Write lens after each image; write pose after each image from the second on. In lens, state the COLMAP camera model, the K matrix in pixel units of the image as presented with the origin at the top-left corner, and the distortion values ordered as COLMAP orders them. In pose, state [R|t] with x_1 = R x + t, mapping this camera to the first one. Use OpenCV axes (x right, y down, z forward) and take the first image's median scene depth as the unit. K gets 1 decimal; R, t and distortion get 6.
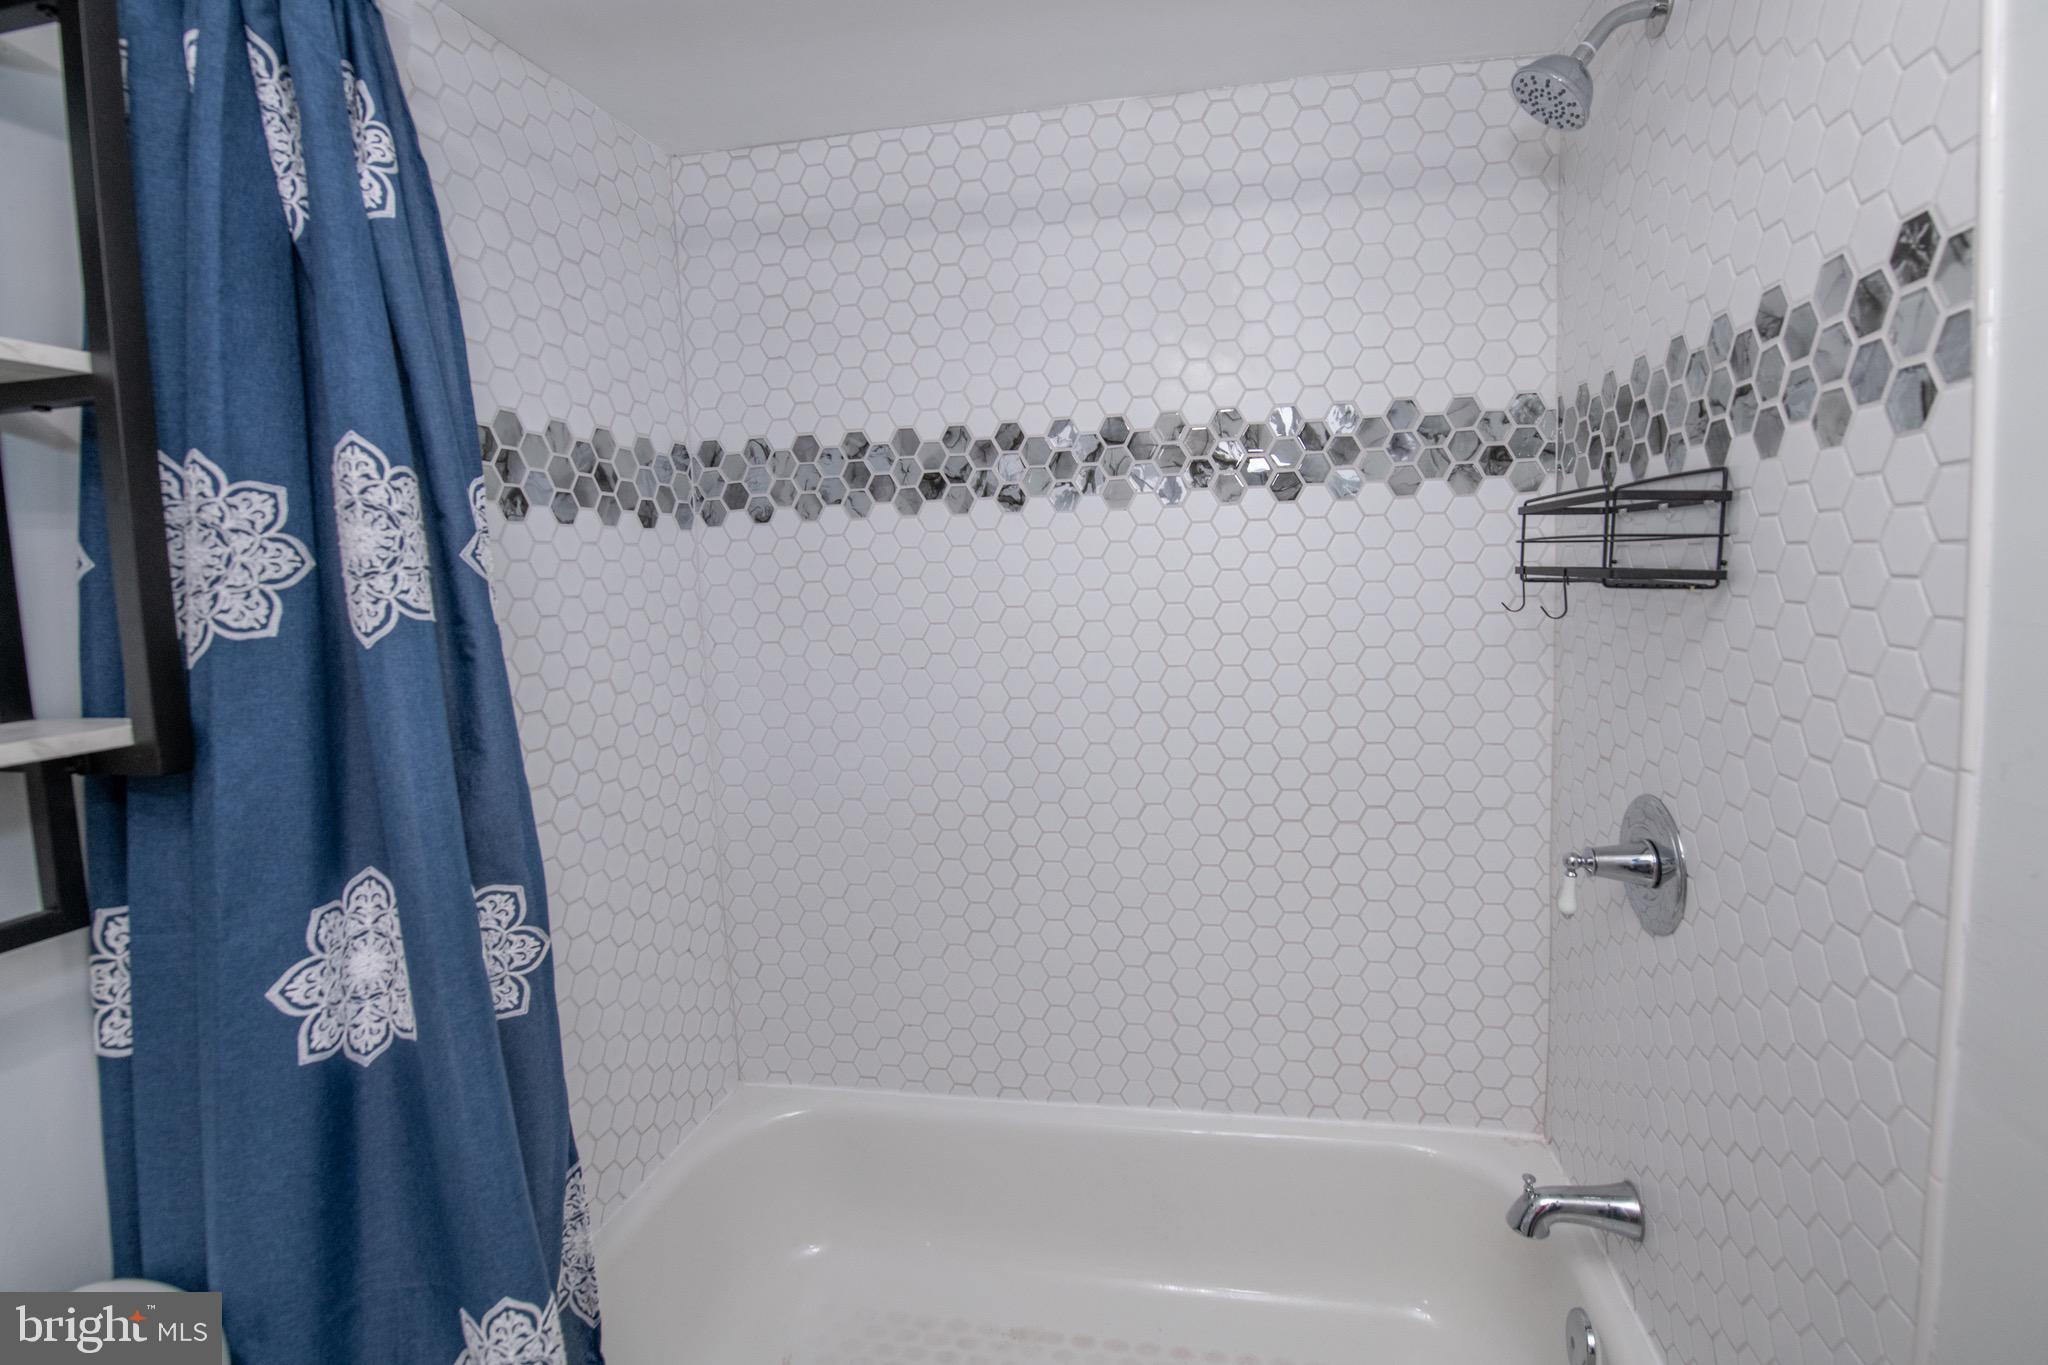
lens RADIAL K [[907.9, 0, 1088.5], [0, 907.9, 646.7], [0, 0, 1]] dist [-0.021676, -0.000768]
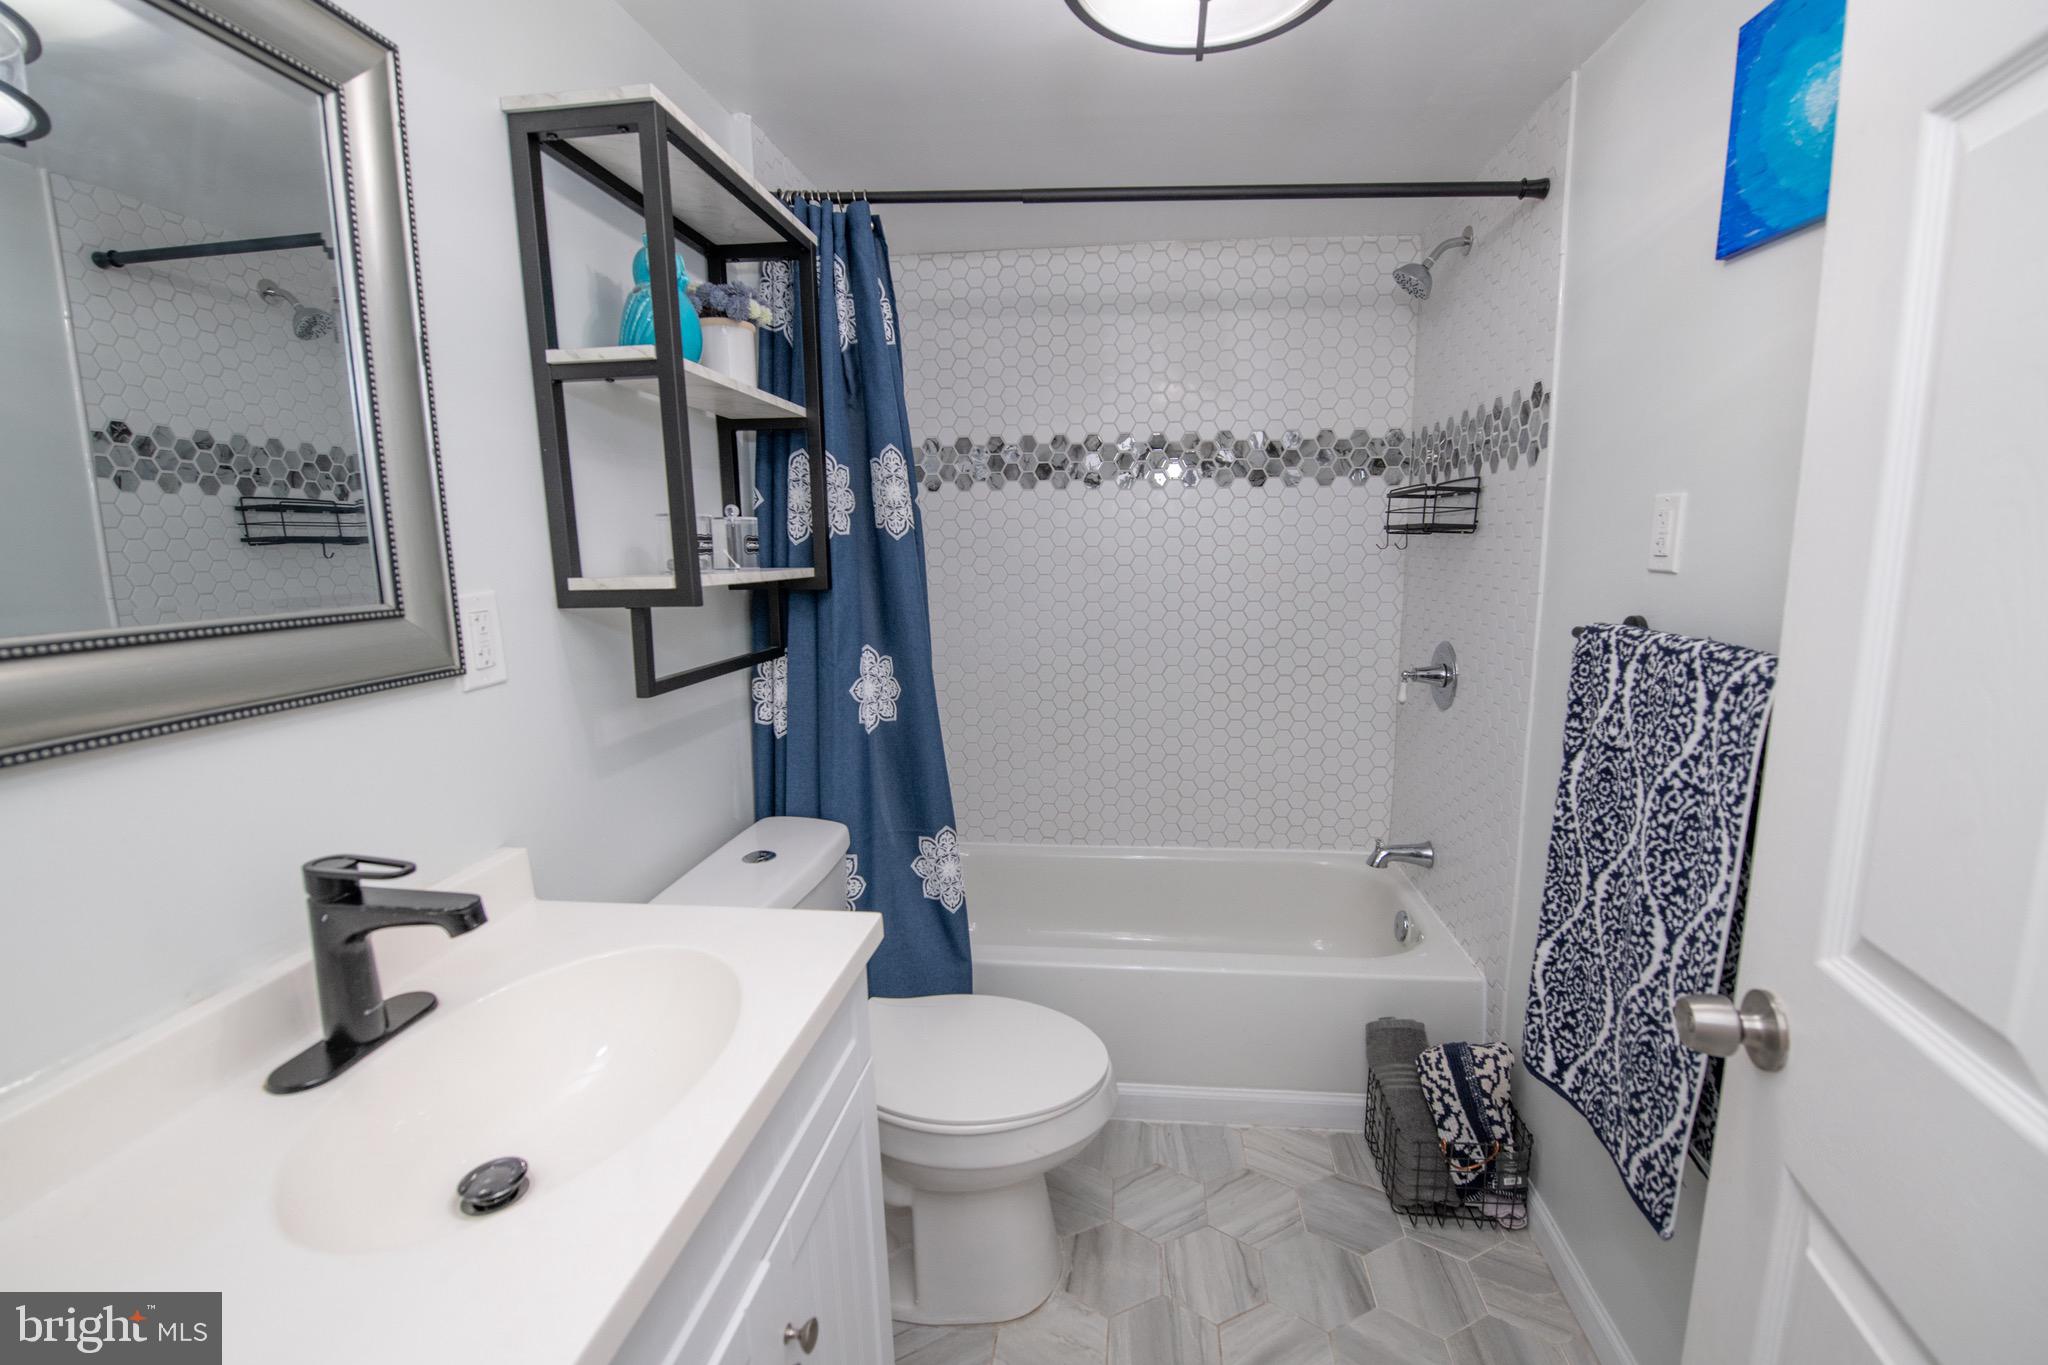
lens RADIAL K [[848.5, 0, 1056.3], [0, 848.5, 681.7], [0, 0, 1]] dist [-0.017564, -0.000984]
pose [[0.997654, 0.011952, 0.067409, -0.265086], [-0.016751, 0.997330, 0.071080, 0.099825], [-0.066380, -0.072043, 0.995190, -0.599164]]
